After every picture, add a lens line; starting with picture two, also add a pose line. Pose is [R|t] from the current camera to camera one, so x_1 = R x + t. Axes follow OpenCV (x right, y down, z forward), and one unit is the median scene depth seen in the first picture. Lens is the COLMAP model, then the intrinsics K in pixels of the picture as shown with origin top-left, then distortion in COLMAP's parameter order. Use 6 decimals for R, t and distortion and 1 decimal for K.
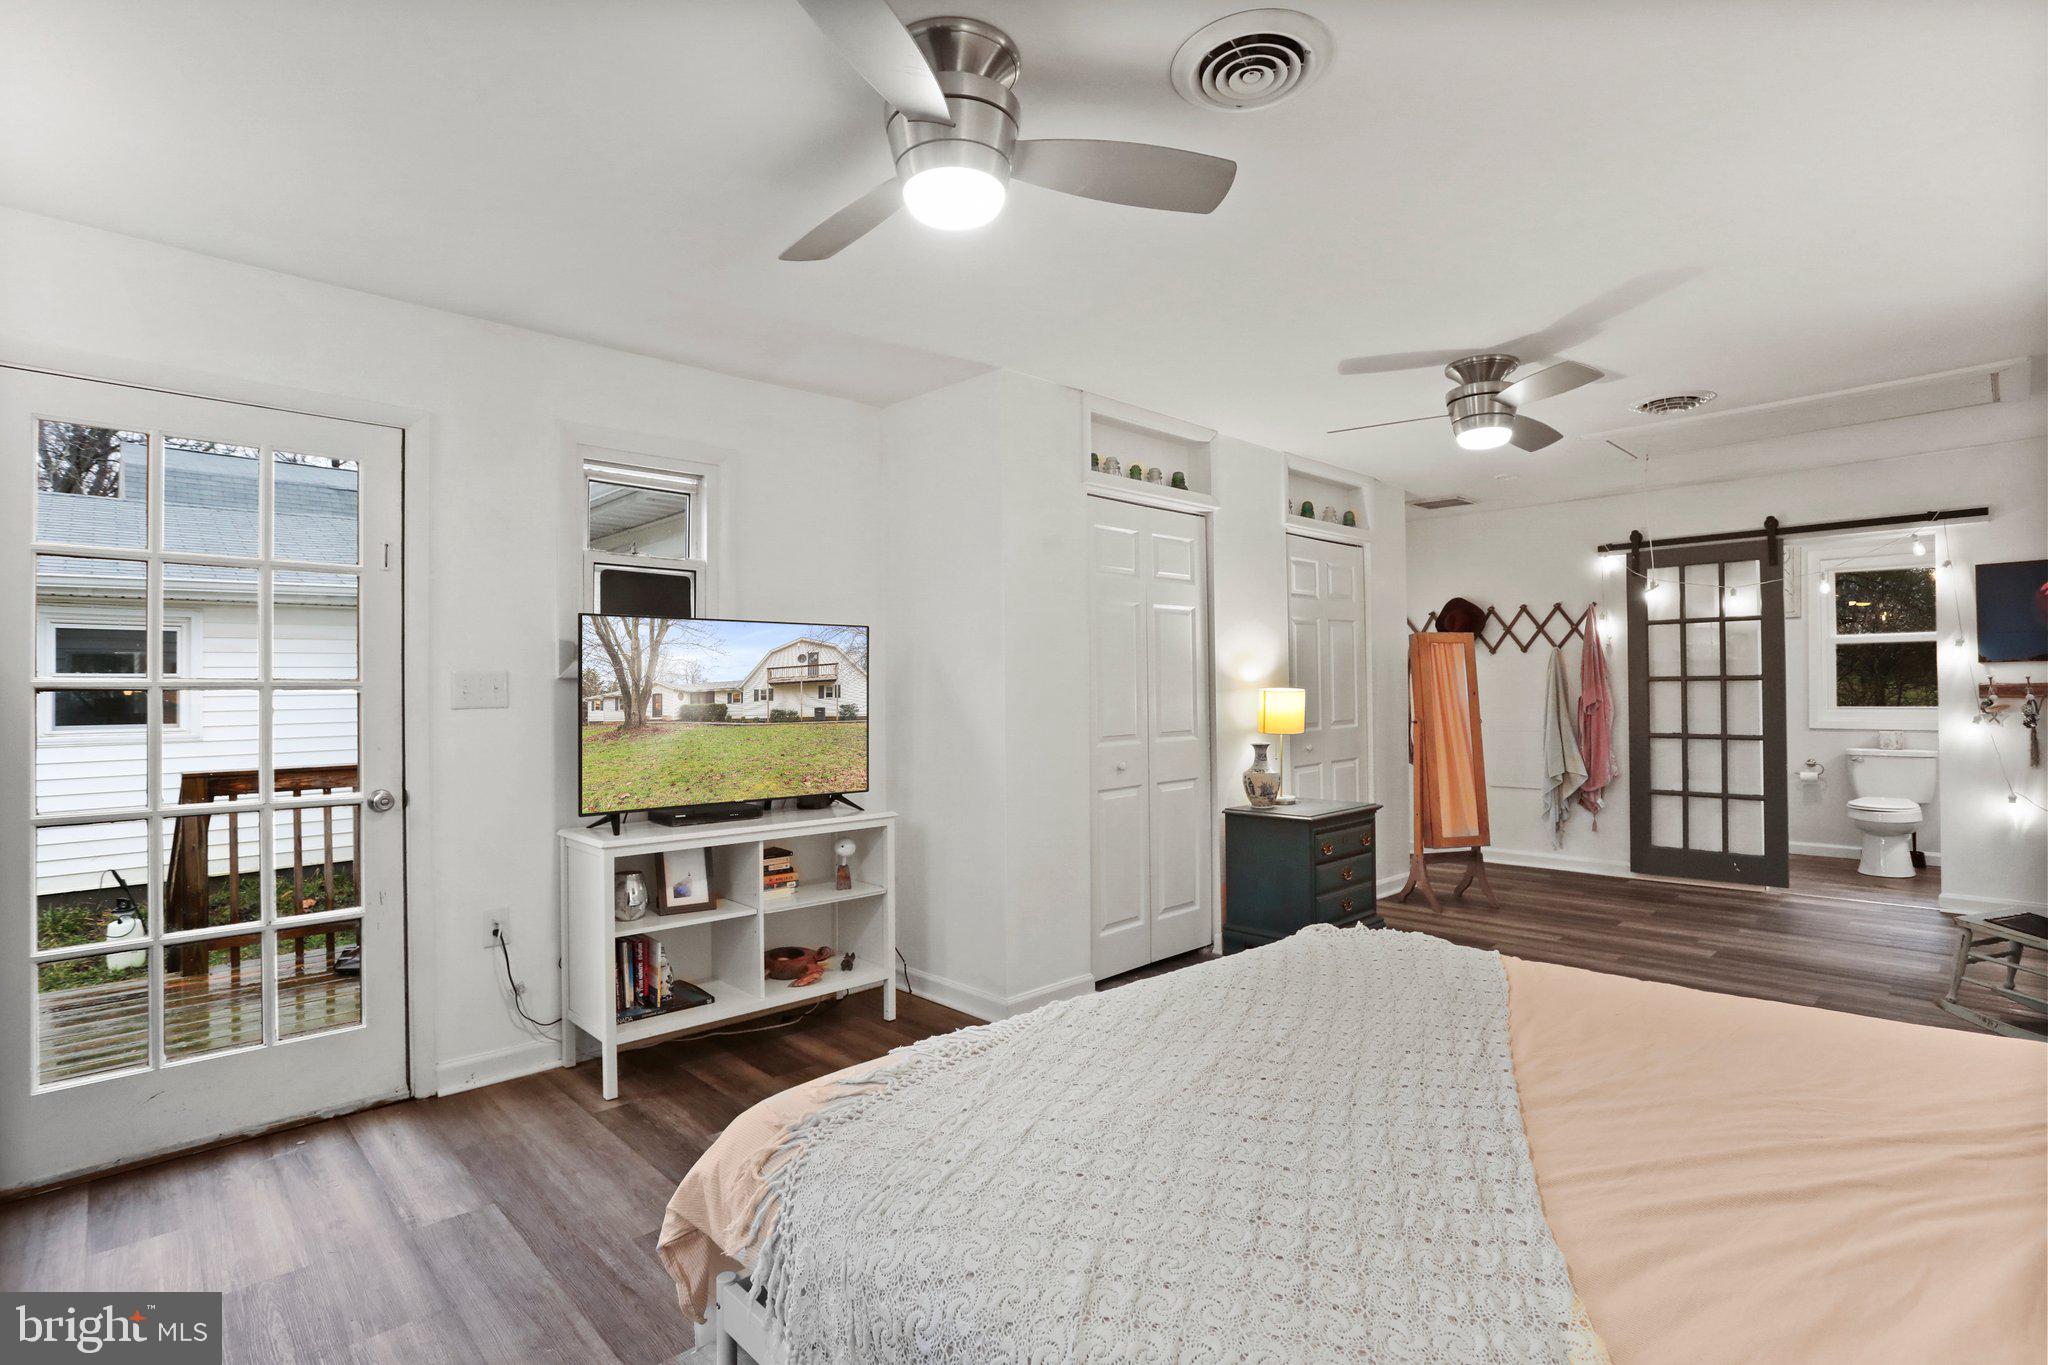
lens RADIAL K [[986.4, 0, 1015.4], [0, 986.4, 681.8], [0, 0, 1]] dist [-0.070508, 0.041413]
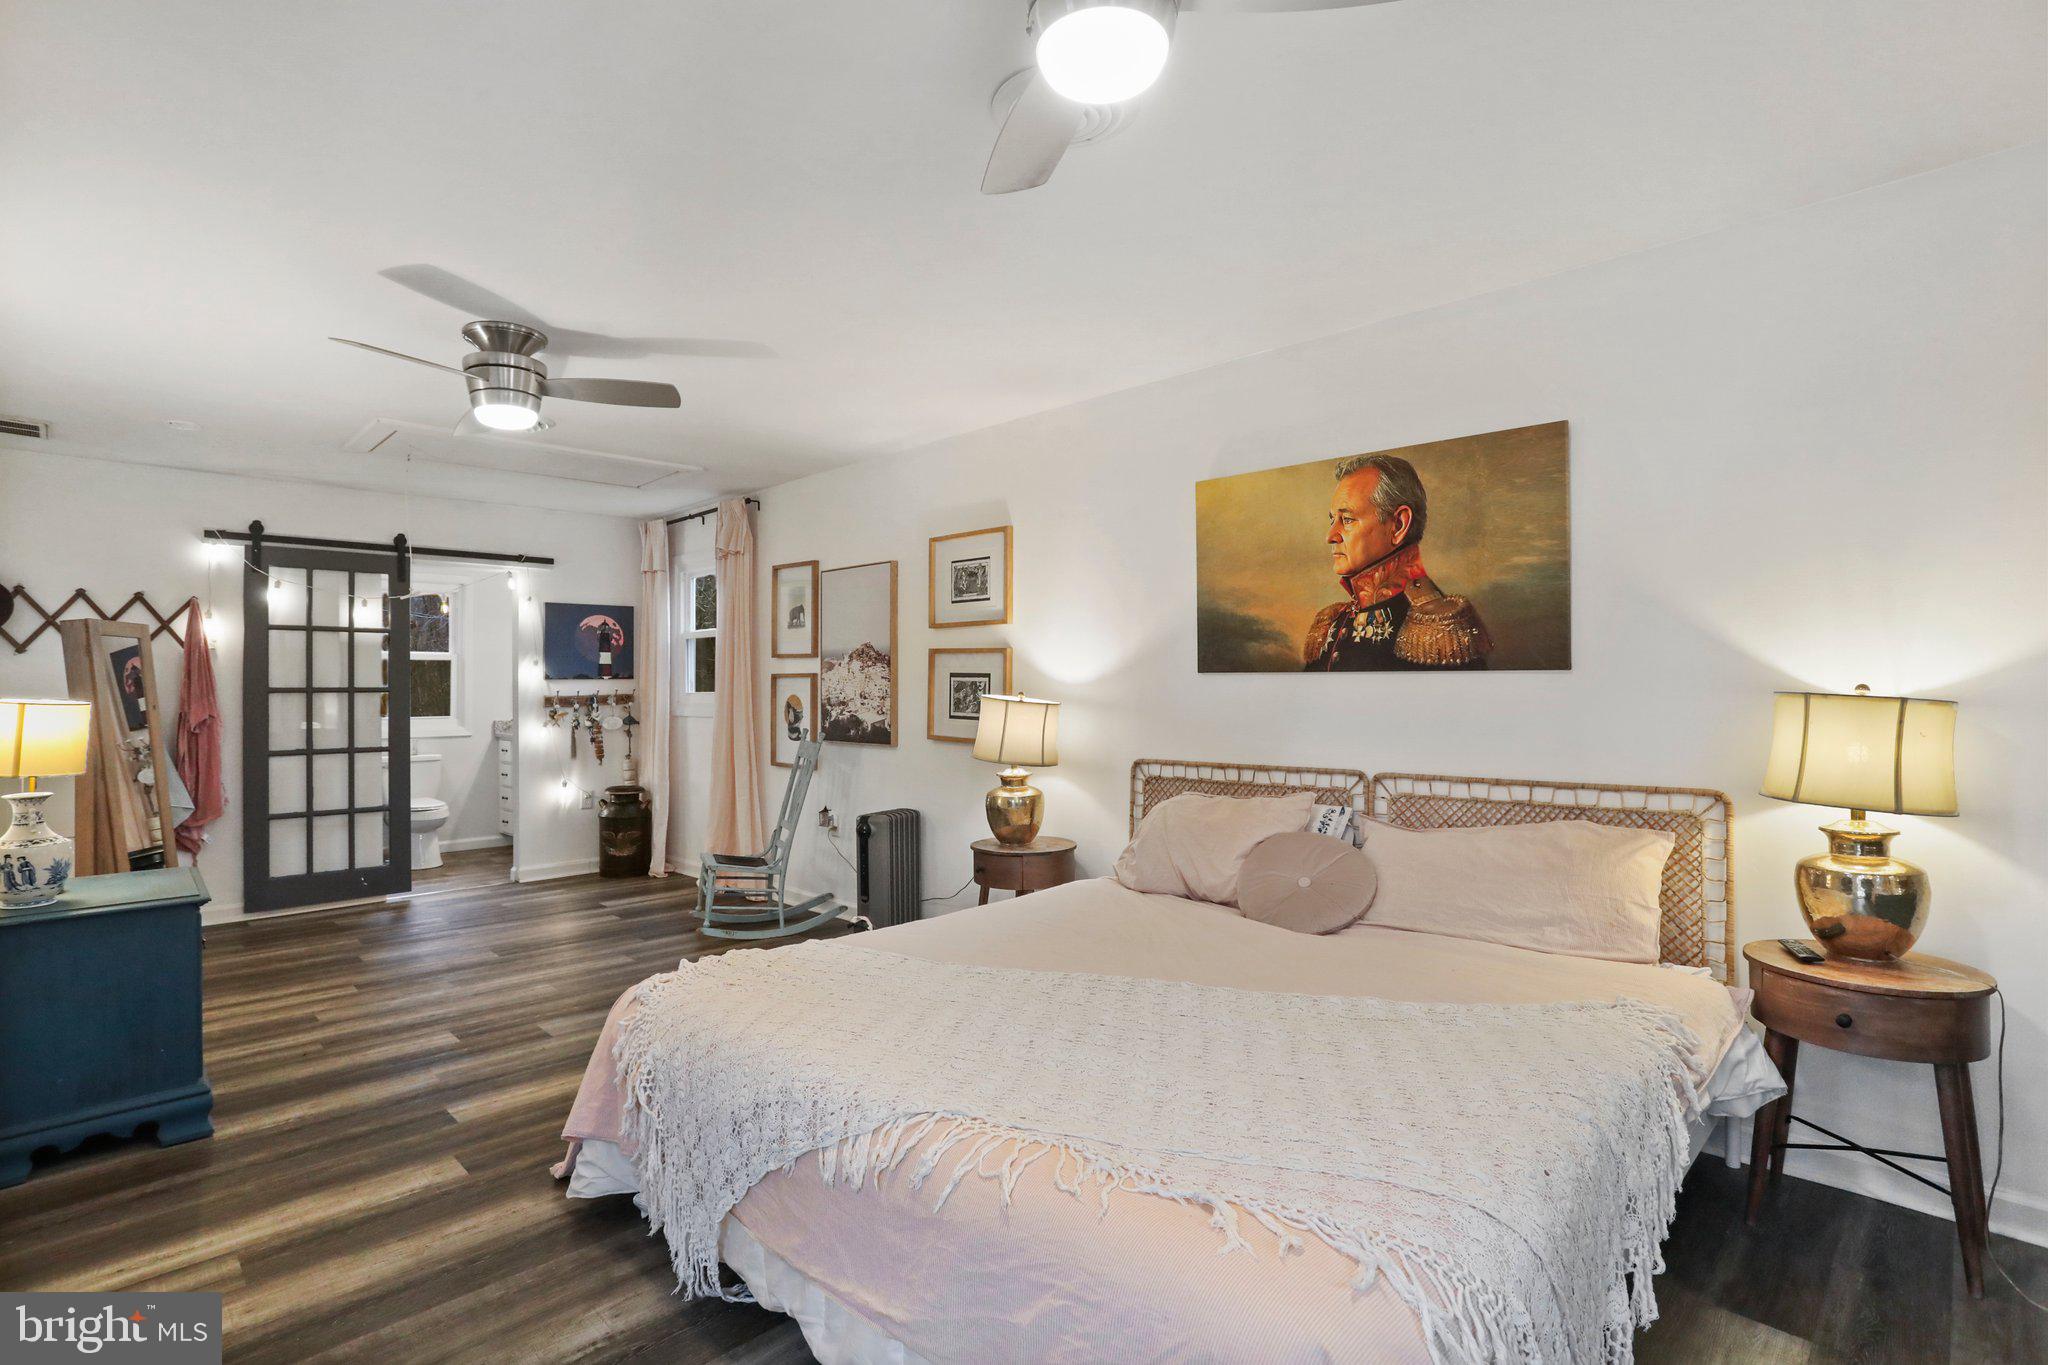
lens RADIAL K [[986.4, 0, 1015.4], [0, 986.4, 681.8], [0, 0, 1]] dist [-0.070508, 0.041413]
pose [[-0.025952, 0.016303, 0.999530, -0.259089], [-0.002877, 0.999862, -0.016384, 0.001949], [-0.999659, -0.003301, -0.025901, 0.355845]]
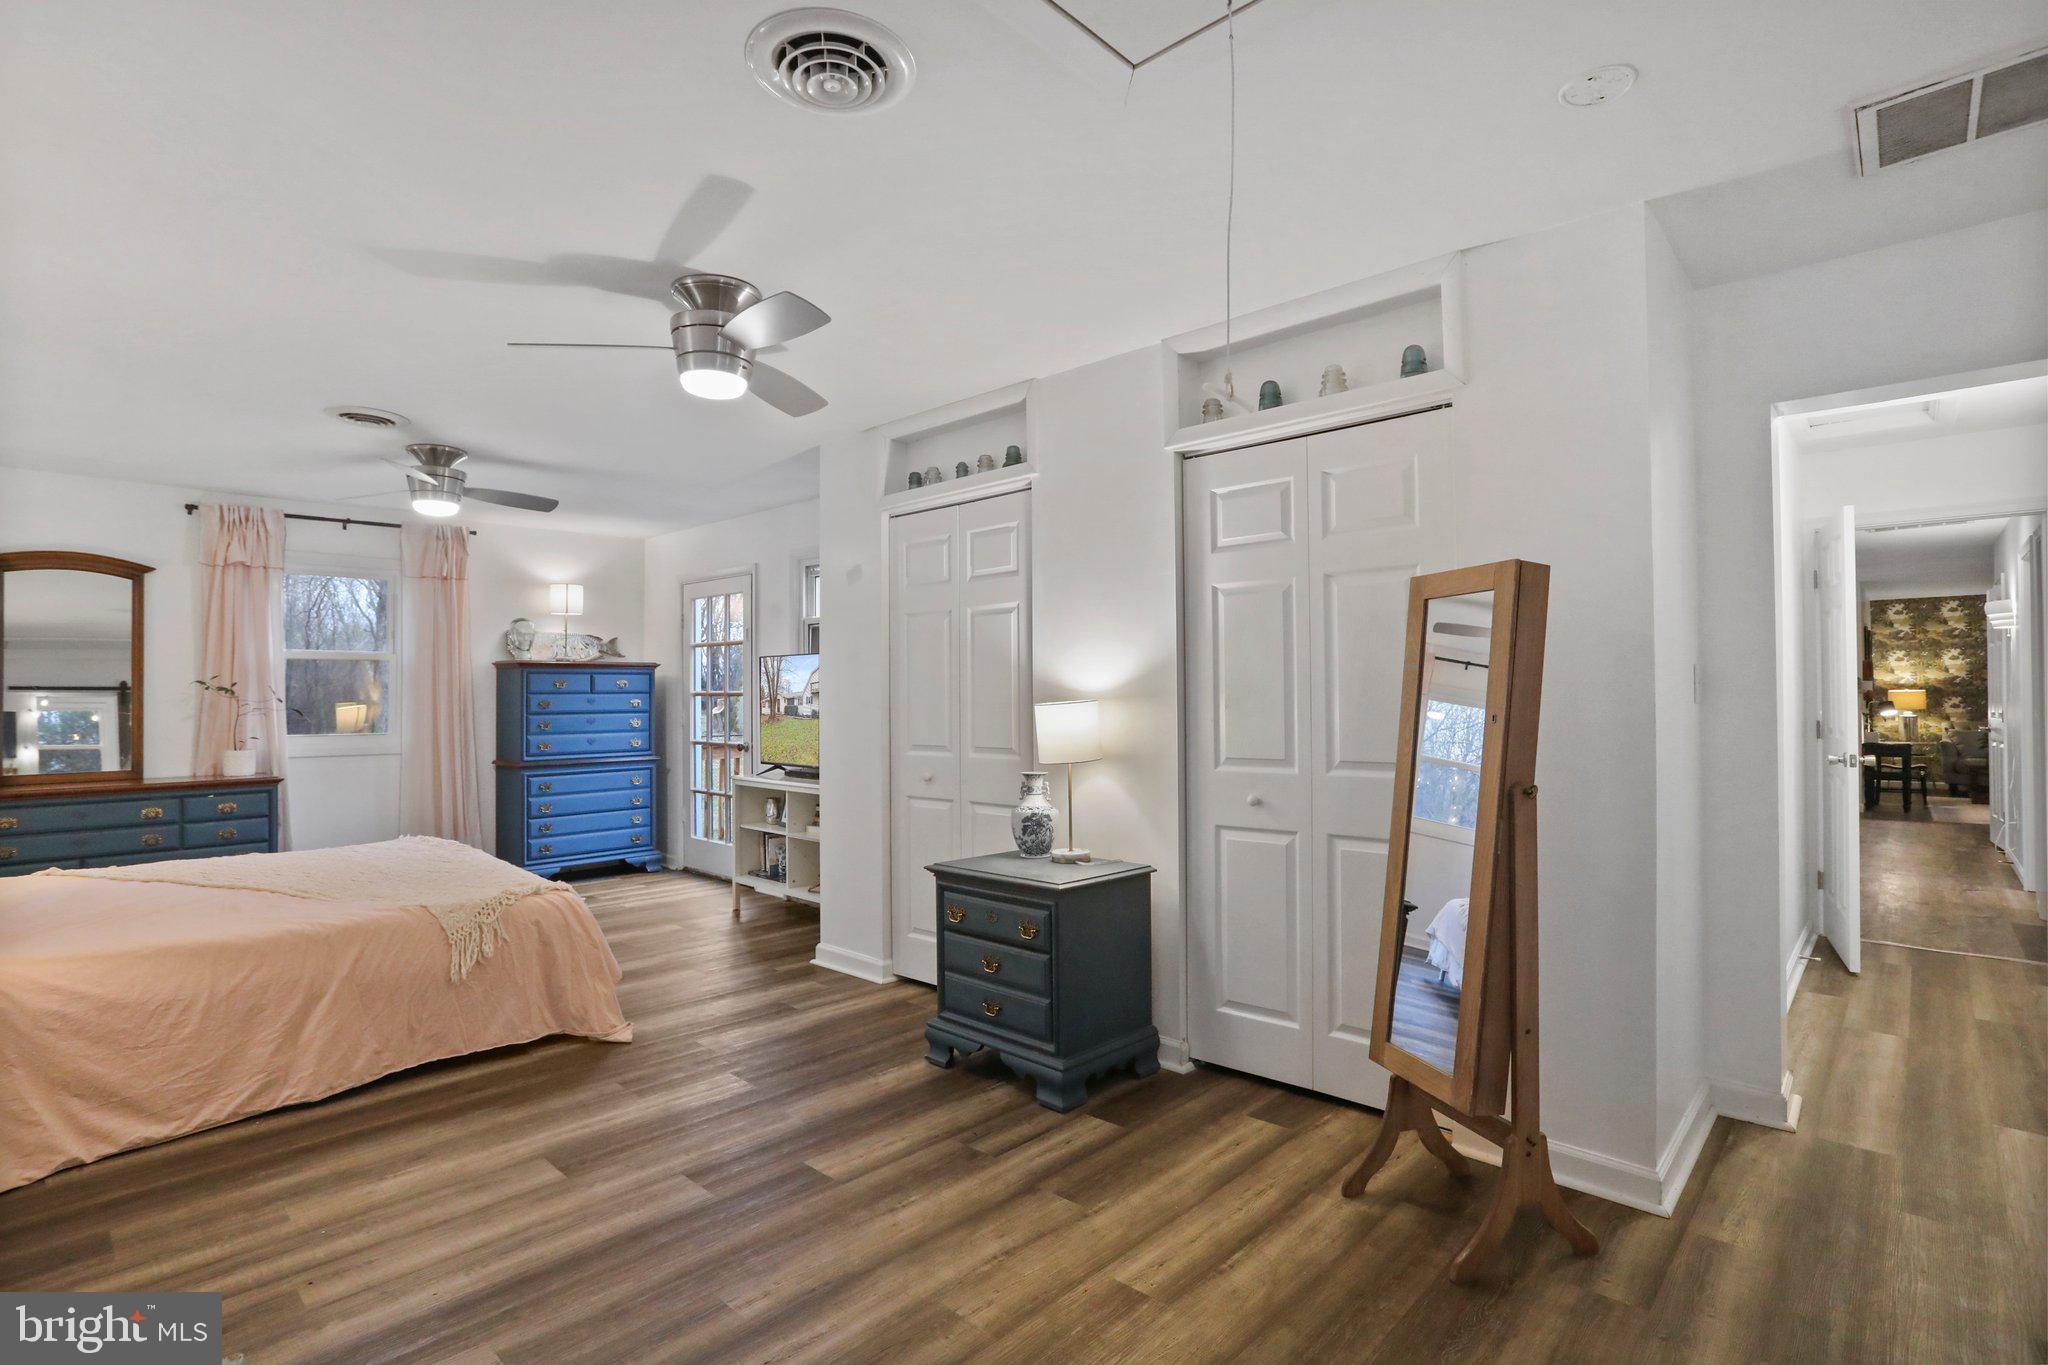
lens RADIAL K [[986.4, 0, 1015.4], [0, 986.4, 681.8], [0, 0, 1]] dist [-0.070508, 0.041413]
pose [[0.058750, -0.002921, -0.998268, 0.822378], [0.014167, 0.999897, -0.002092, -0.005103], [0.998172, -0.014020, 0.058785, 0.764677]]
